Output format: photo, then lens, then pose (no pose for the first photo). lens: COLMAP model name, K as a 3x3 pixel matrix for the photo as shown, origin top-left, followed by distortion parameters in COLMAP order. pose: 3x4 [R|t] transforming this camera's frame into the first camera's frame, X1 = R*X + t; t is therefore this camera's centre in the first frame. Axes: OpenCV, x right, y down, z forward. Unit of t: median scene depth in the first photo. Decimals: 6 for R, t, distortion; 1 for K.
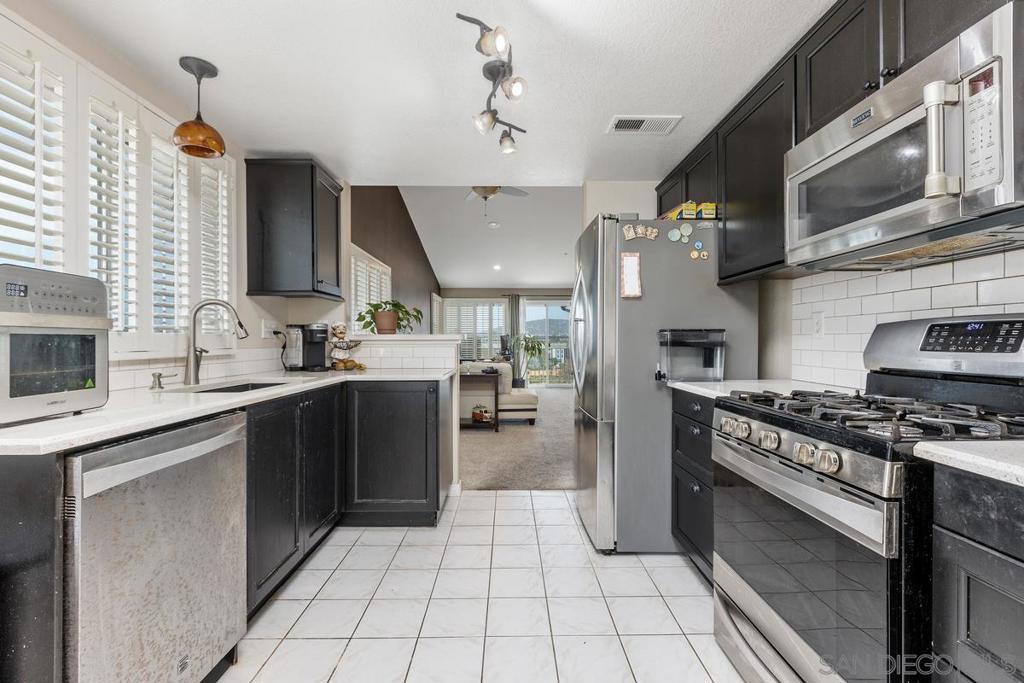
lens RADIAL K [[457.4, 0, 508.3], [0, 457.4, 339.8], [0, 0, 1]] dist [-0.002471, -0.000006]
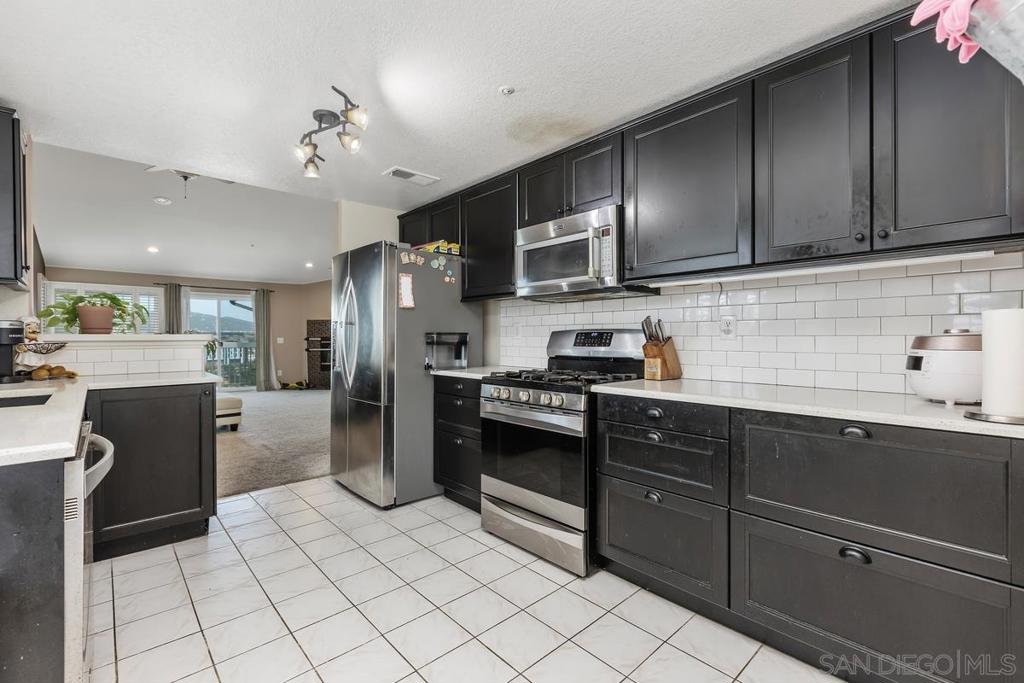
lens RADIAL K [[457.4, 0, 526.8], [0, 457.4, 337.7], [0, 0, 1]] dist [-0.002471, -0.000006]
pose [[0.729240, -0.001051, 0.684257, -0.376398], [-0.000003, 0.999999, 0.001539, -0.009539], [-0.684258, -0.001125, 0.729239, -0.190947]]
